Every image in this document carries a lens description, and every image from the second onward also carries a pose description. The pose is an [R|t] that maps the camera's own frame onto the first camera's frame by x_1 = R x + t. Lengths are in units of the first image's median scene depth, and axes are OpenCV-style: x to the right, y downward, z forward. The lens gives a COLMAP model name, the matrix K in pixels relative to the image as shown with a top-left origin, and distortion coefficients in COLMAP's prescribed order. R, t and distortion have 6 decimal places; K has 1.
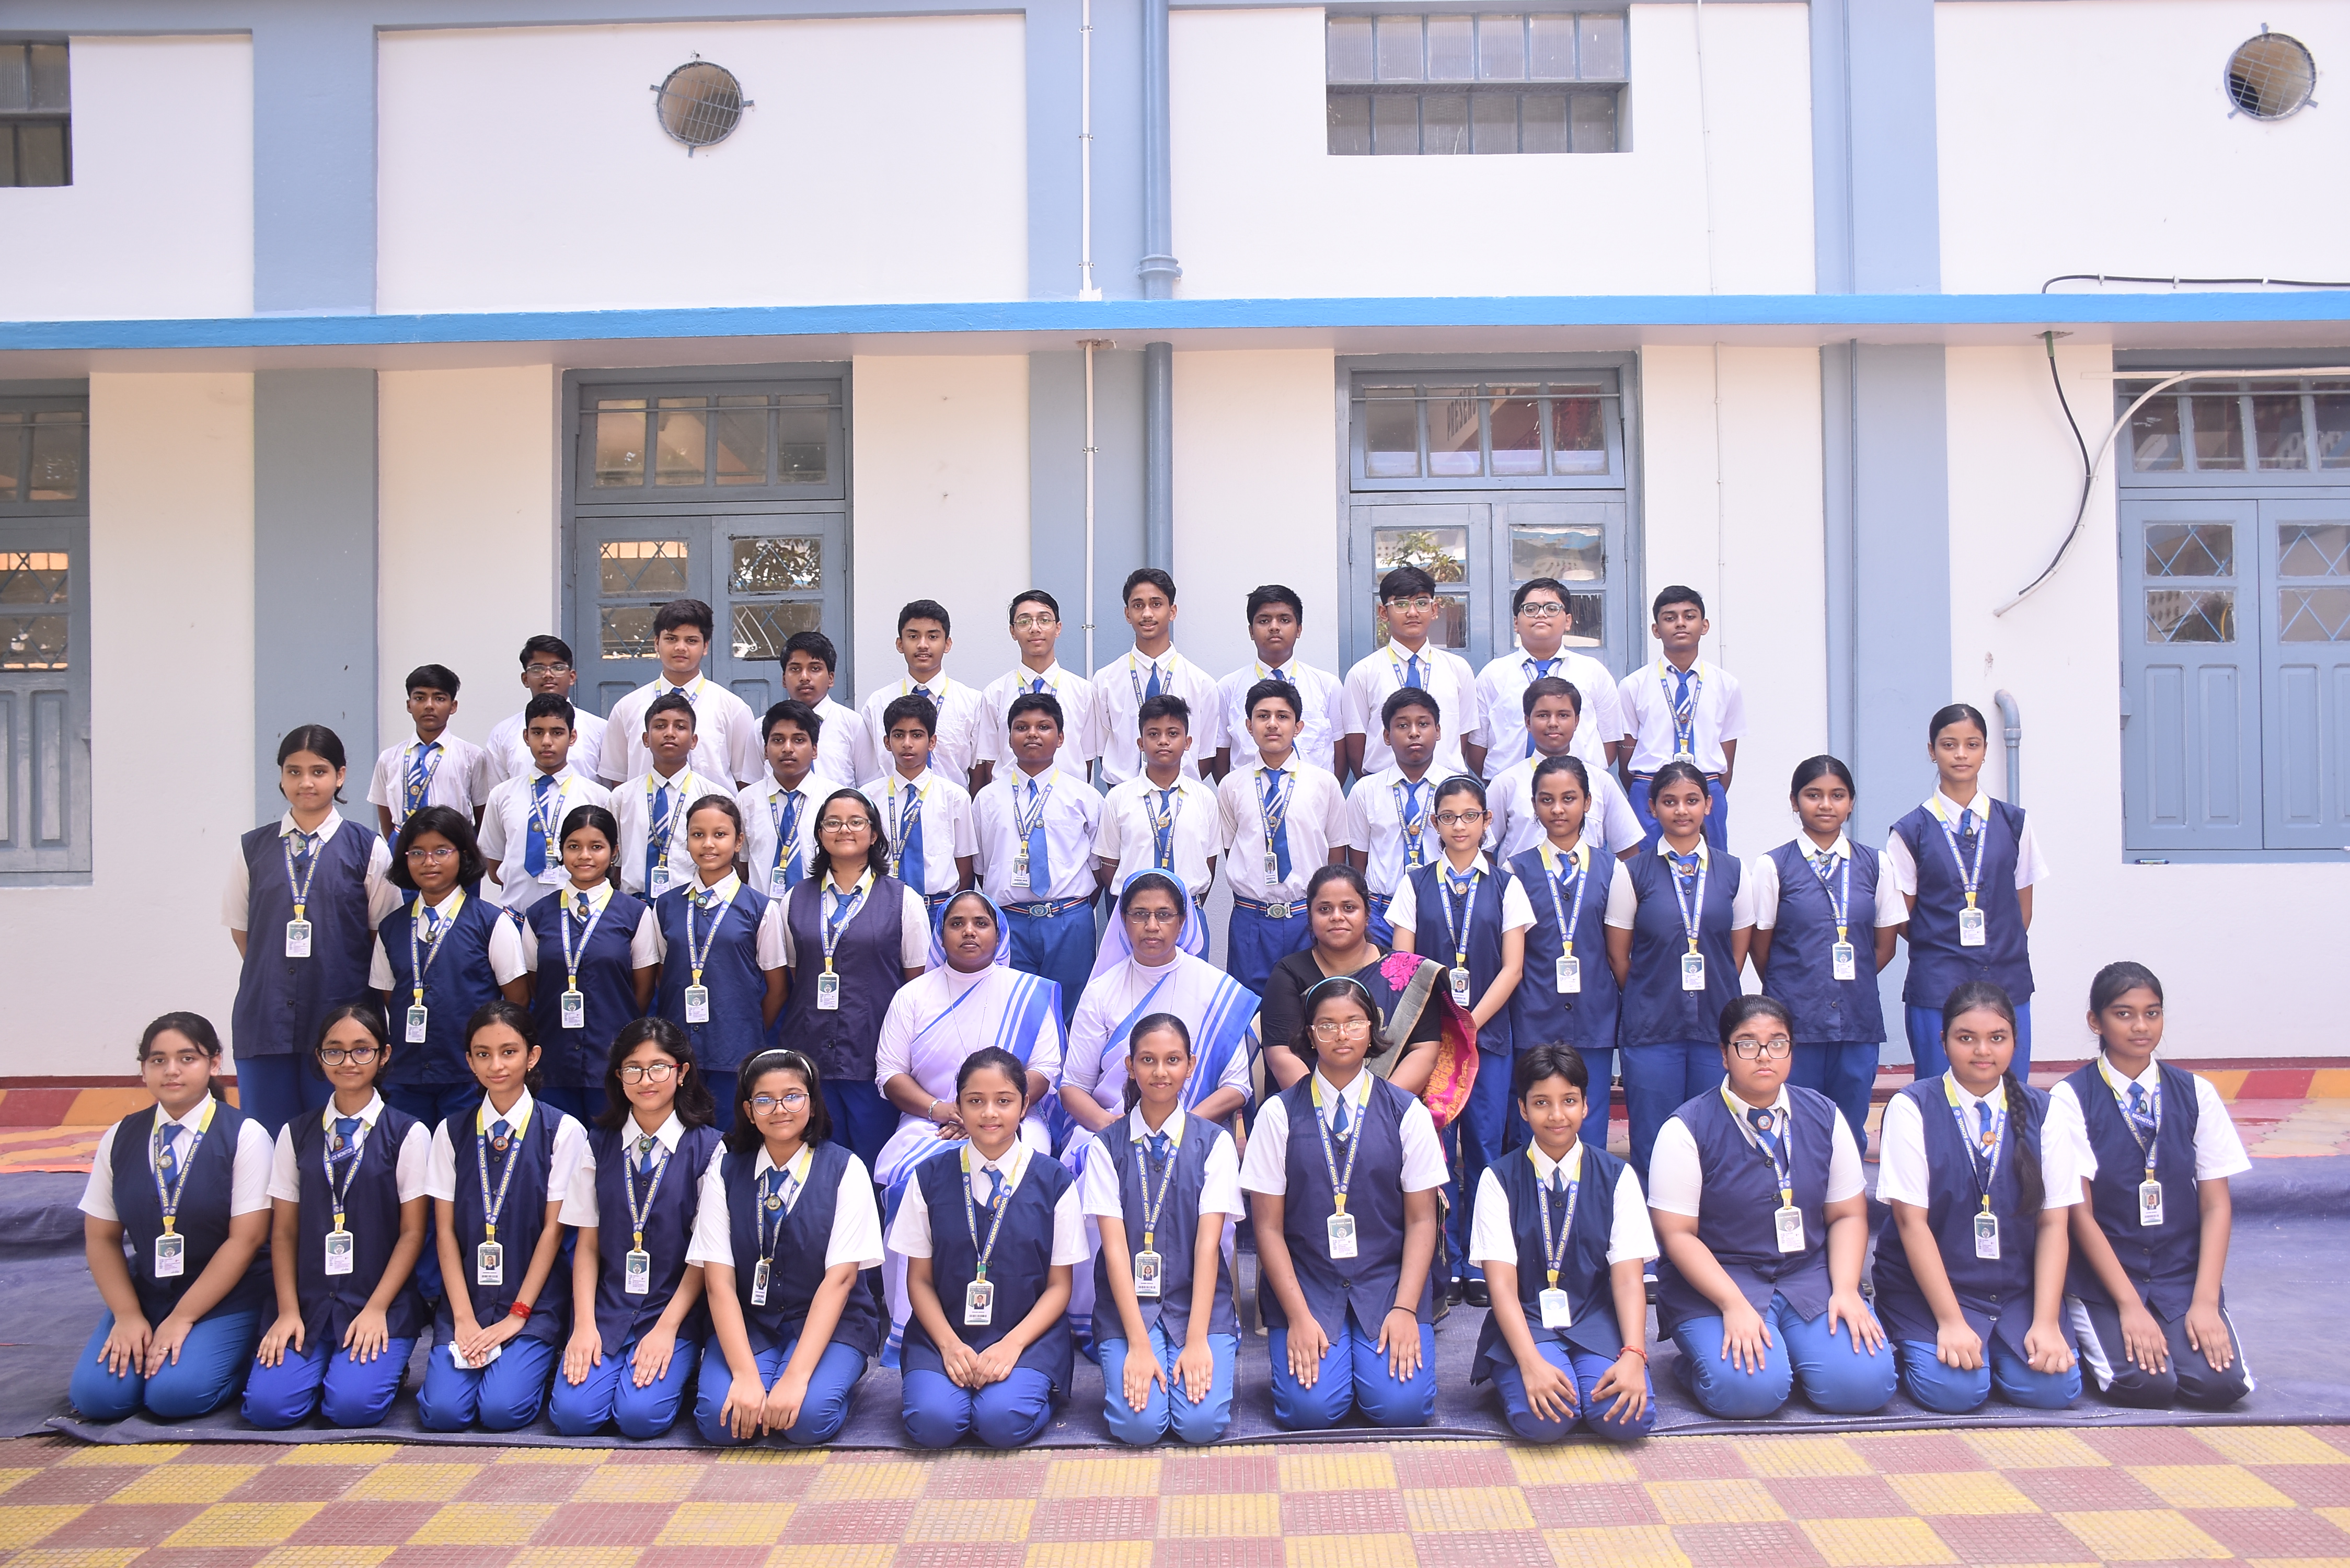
lens RADIAL K [[2006.9, 0, 1175.0], [0, 2006.9, 784.0], [0, 0, 1]] dist [-0.084487, 0.116699]
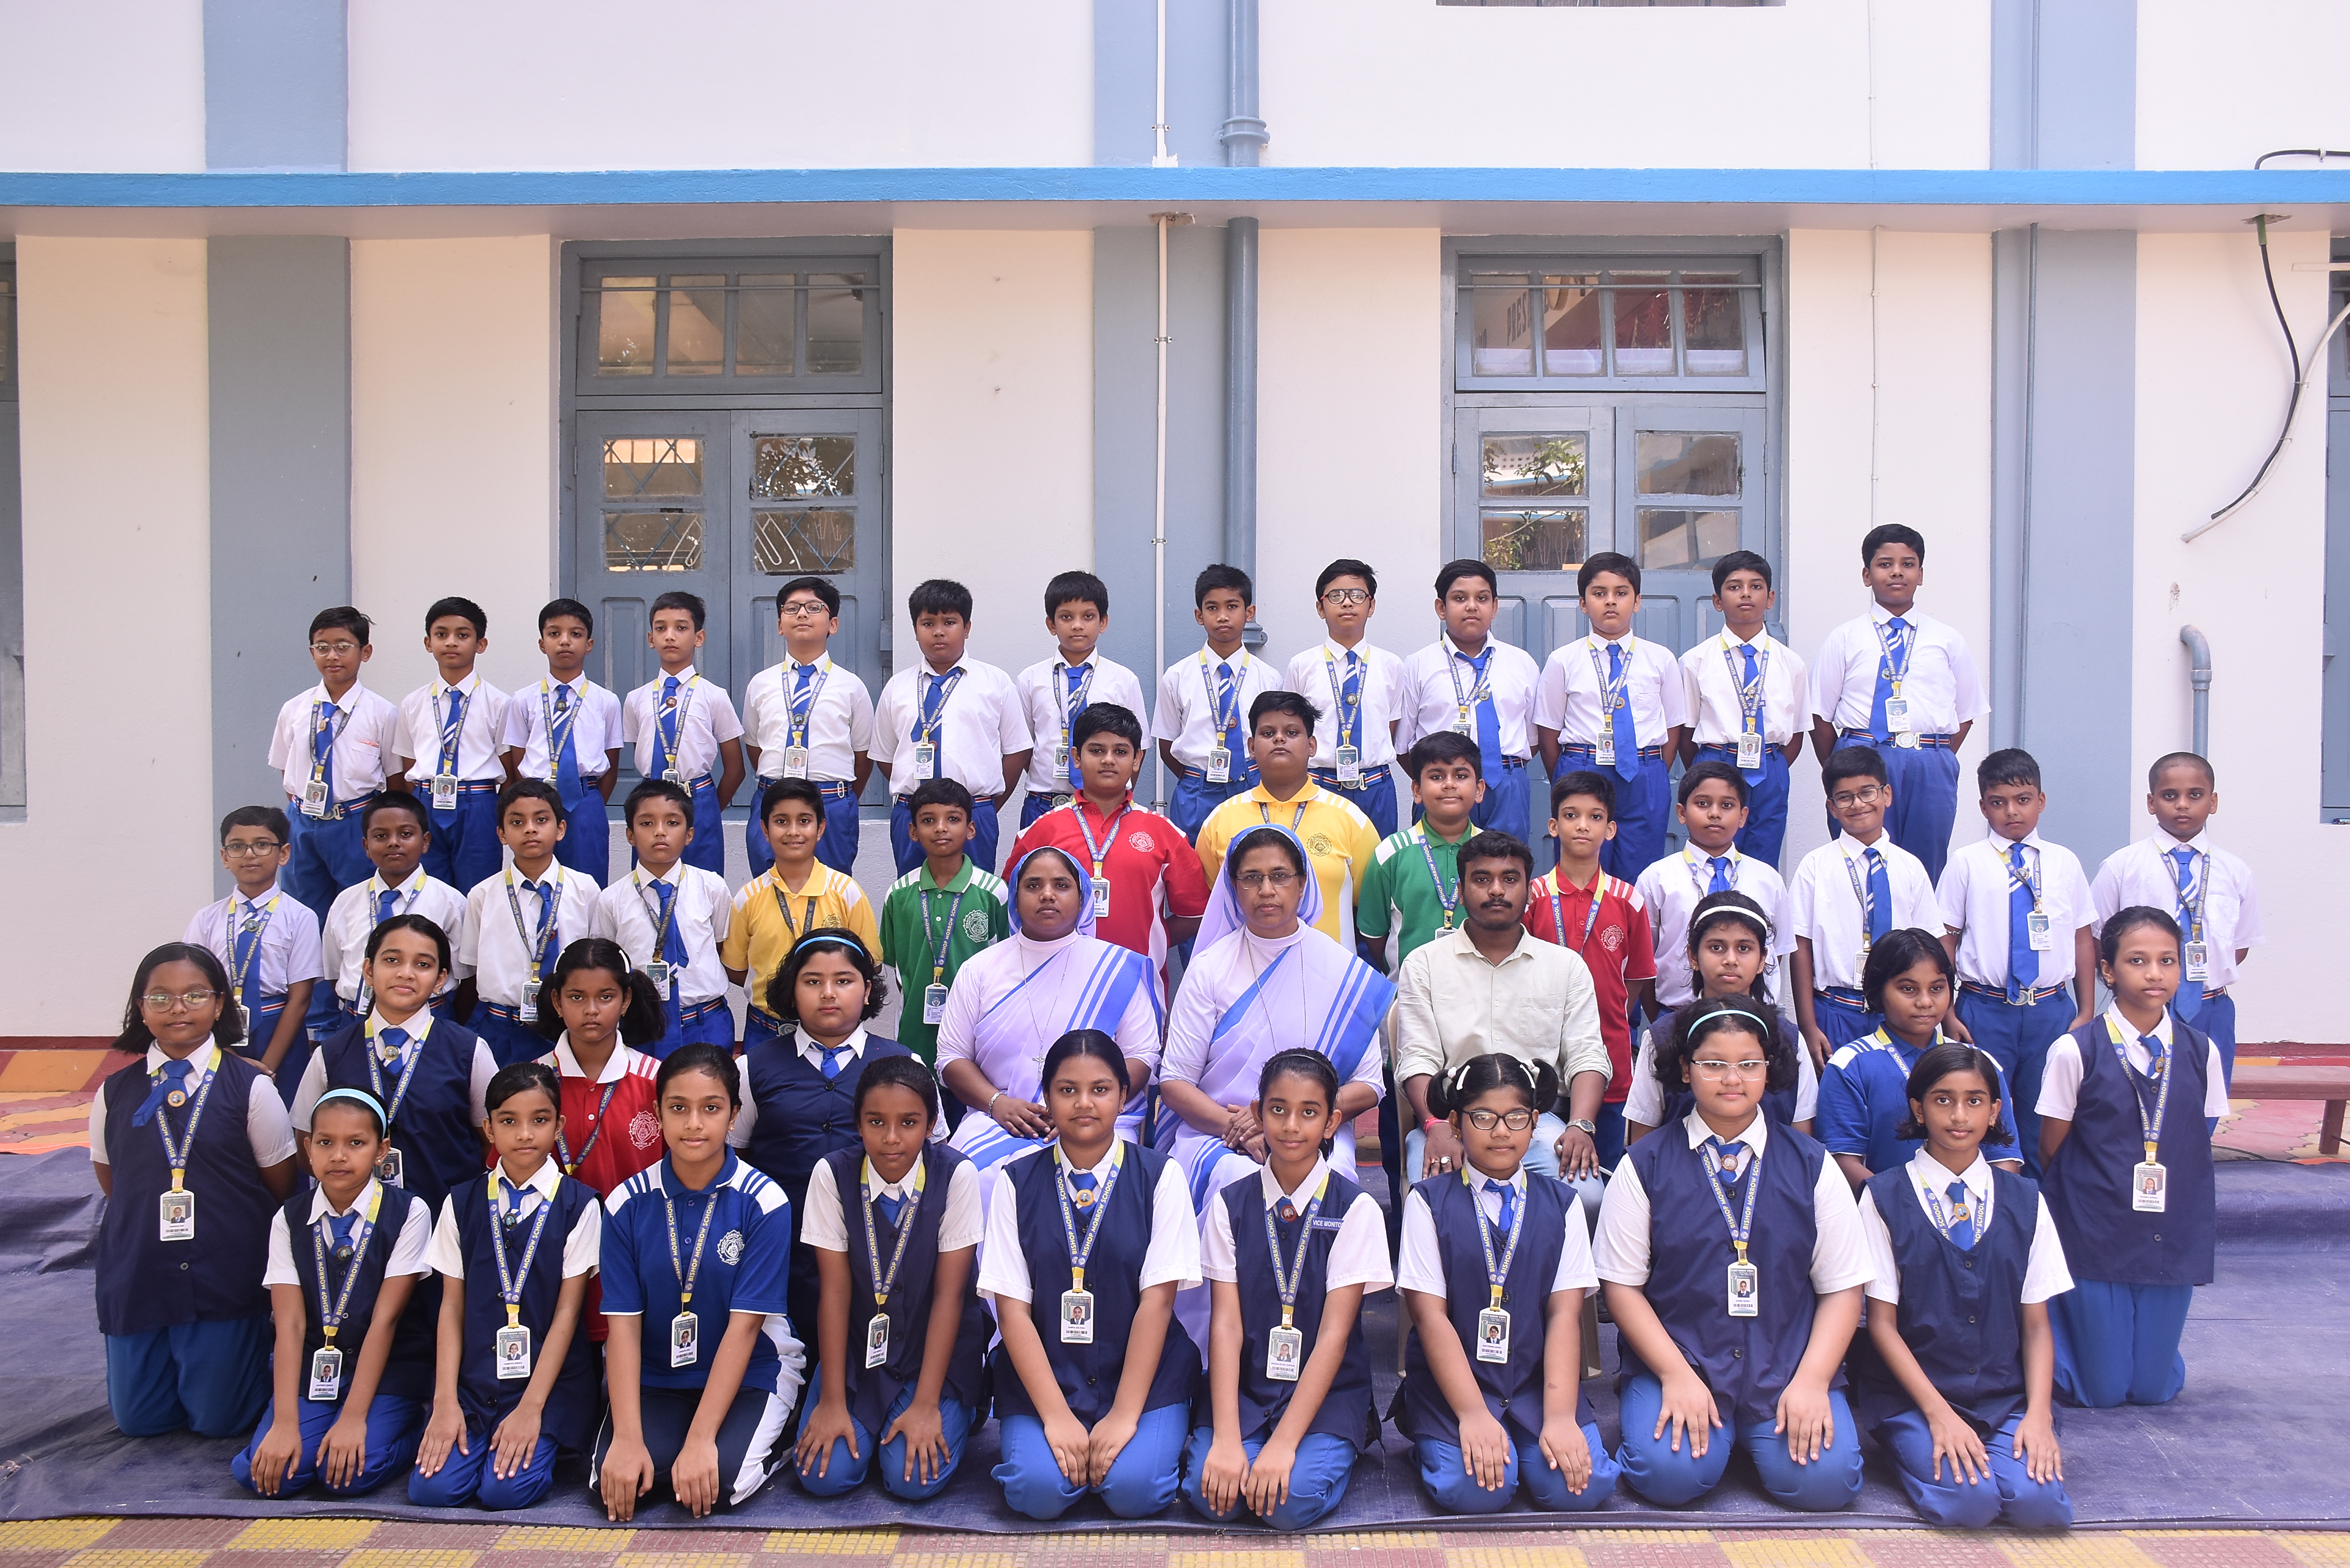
lens RADIAL K [[2042.5, 0, 1175.0], [0, 2042.5, 784.0], [0, 0, 1]] dist [-0.086588, 0.148027]
pose [[0.999930, 0.011352, 0.003450, -0.038035], [-0.011478, 0.999179, 0.038860, -0.006513], [-0.003007, -0.038897, 0.999239, 0.098908]]
